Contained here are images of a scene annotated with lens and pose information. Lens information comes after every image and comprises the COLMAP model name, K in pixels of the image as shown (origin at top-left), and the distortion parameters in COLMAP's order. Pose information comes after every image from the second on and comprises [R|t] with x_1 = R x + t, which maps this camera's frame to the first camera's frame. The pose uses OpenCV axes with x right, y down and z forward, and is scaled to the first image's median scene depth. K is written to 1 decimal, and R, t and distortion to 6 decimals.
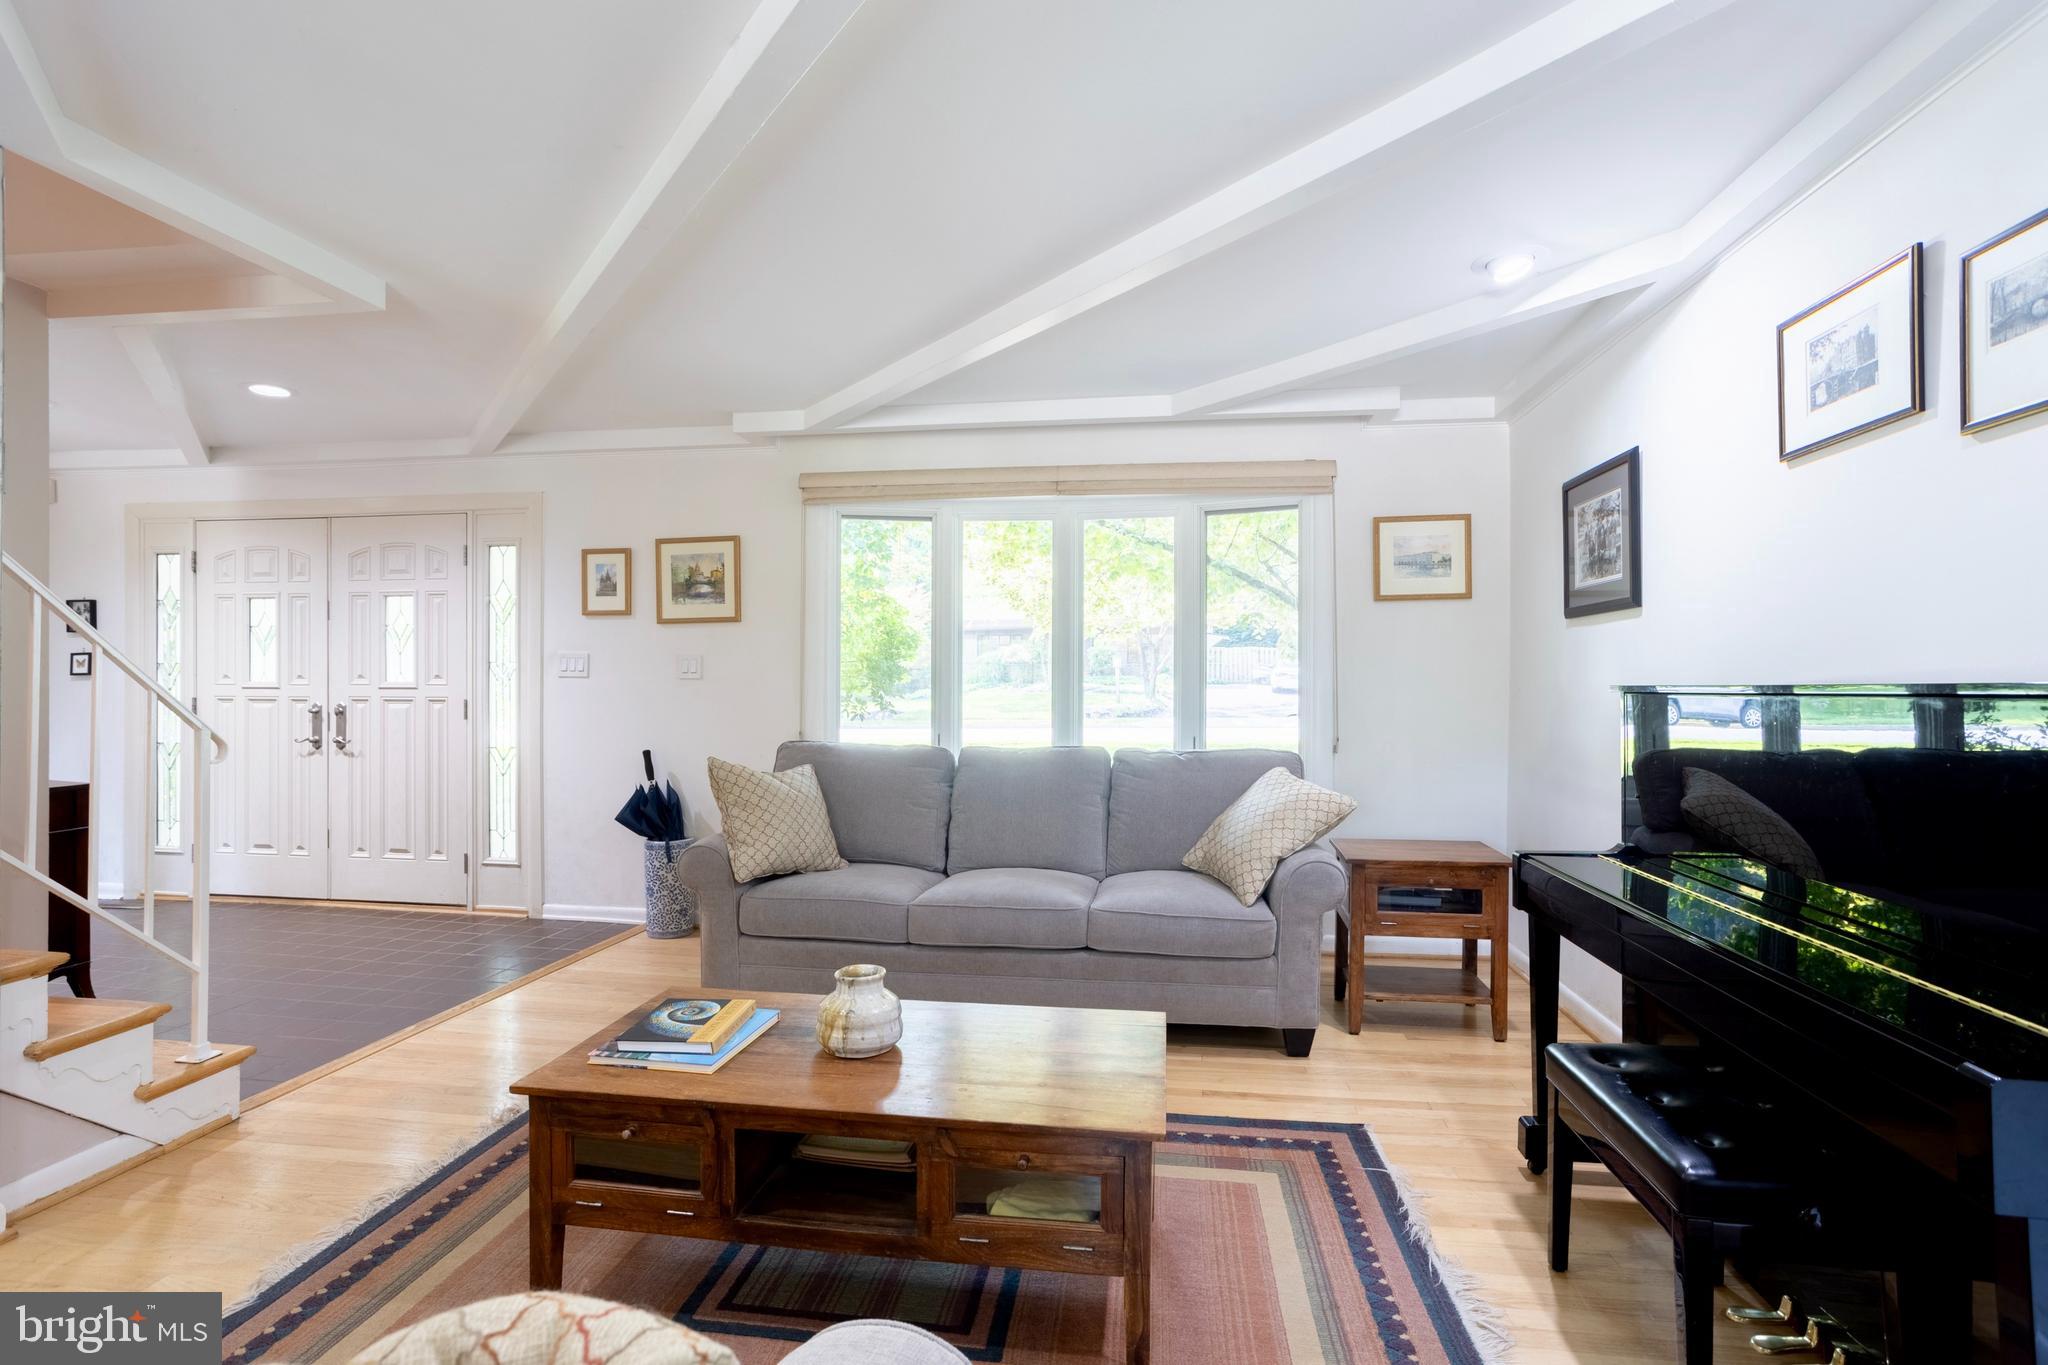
lens RADIAL K [[985.2, 0, 1019.1], [0, 985.2, 679.7], [0, 0, 1]] dist [-0.032621, 0.002145]
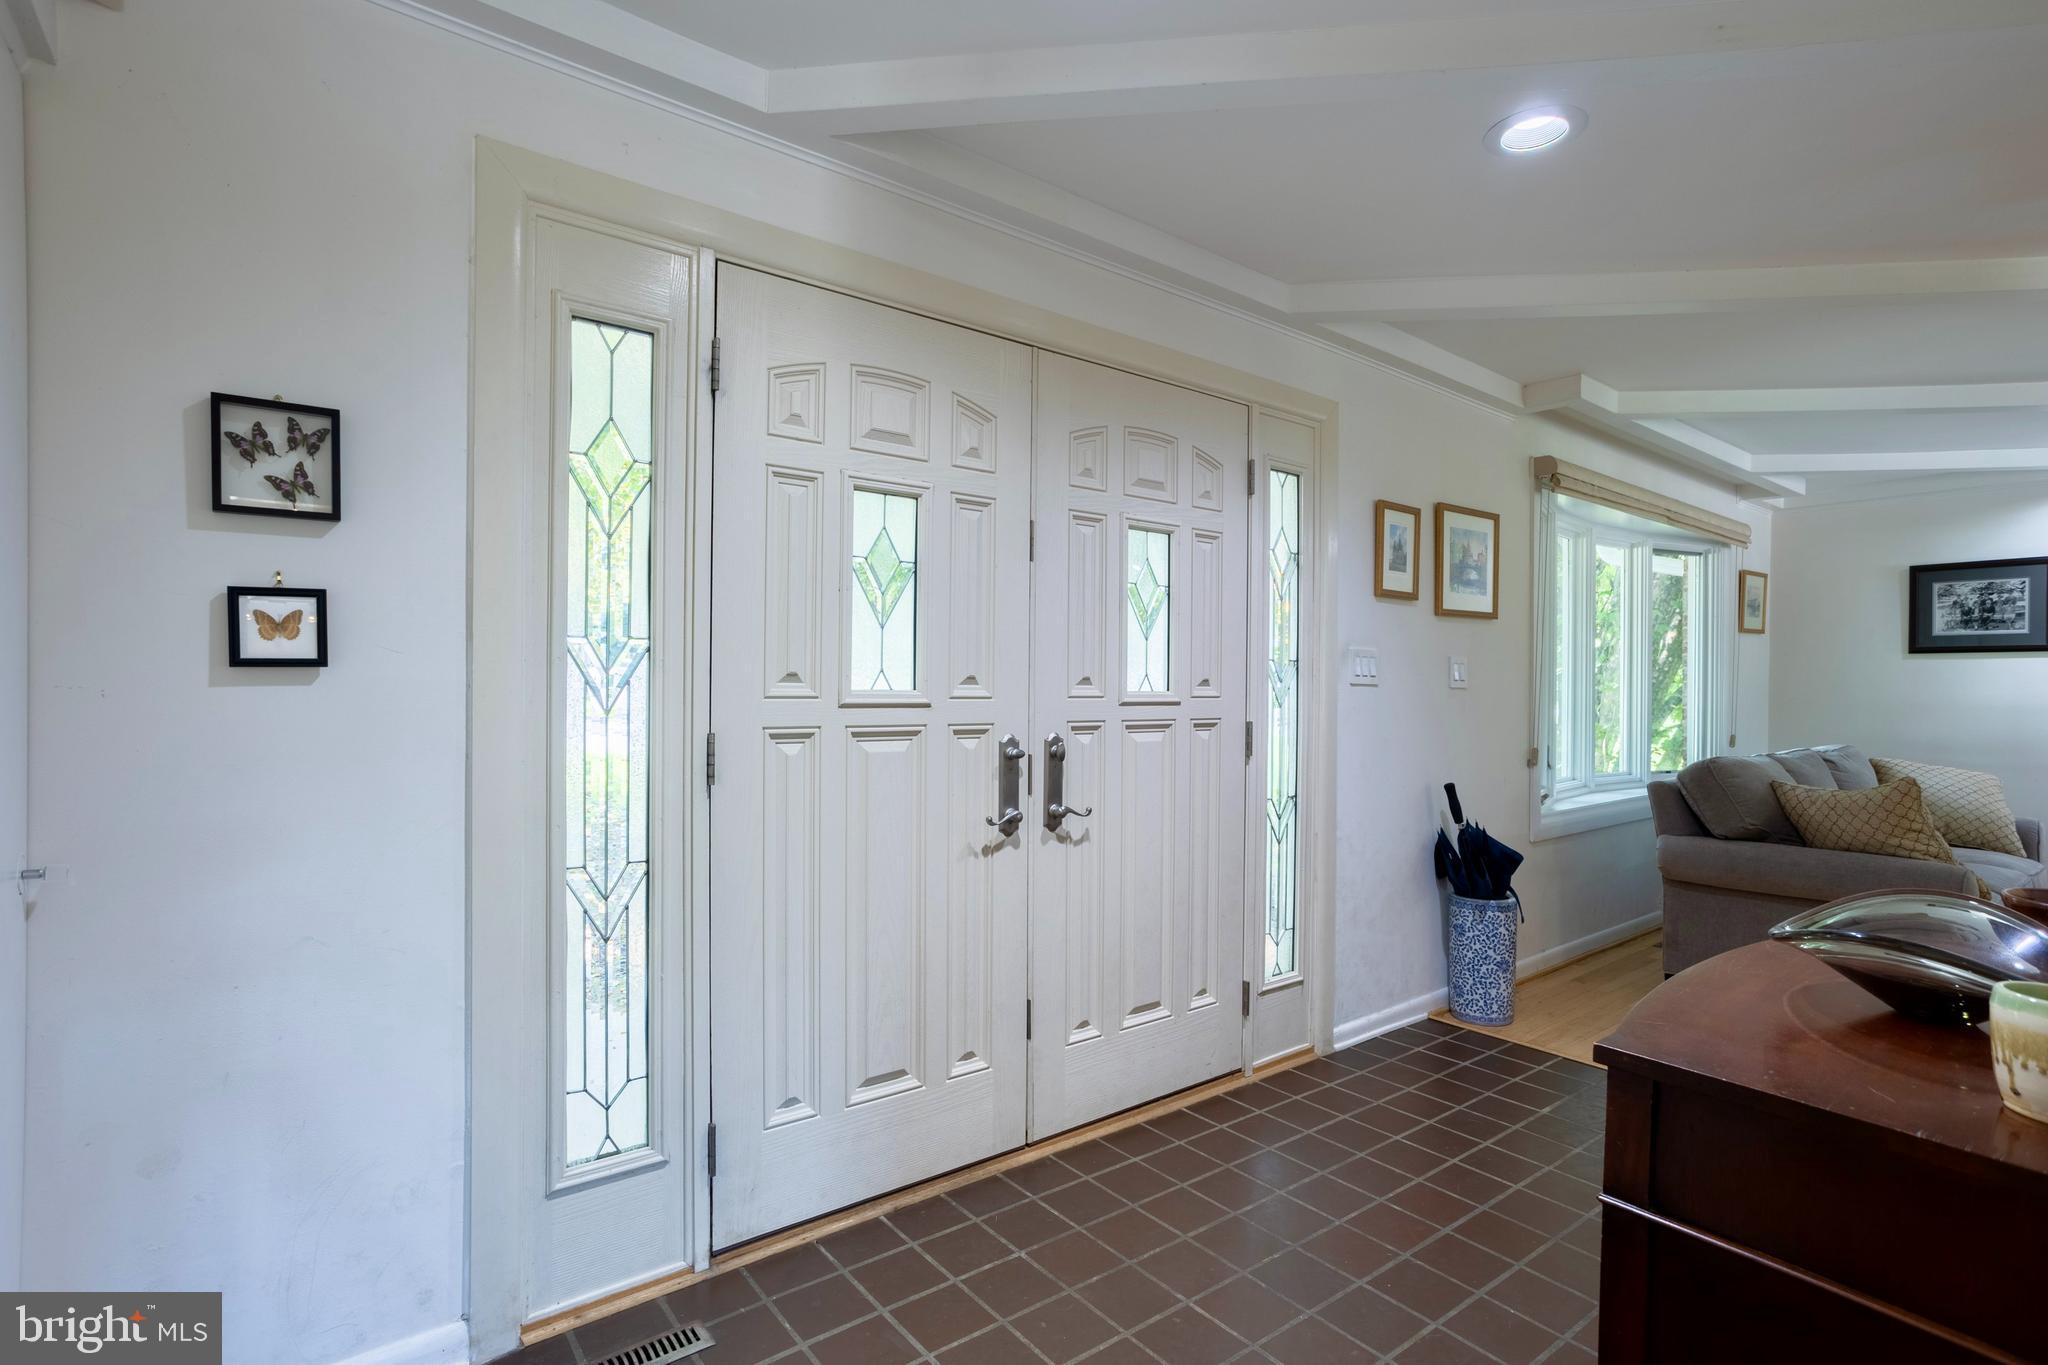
lens RADIAL K [[985.2, 0, 1026.3], [0, 985.2, 690.2], [0, 0, 1]] dist [-0.032621, 0.002145]
pose [[0.691231, 0.000556, 0.722634, -1.072642], [-0.006499, 0.999964, 0.005447, -0.001227], [-0.722605, -0.008461, 0.691210, 0.672845]]
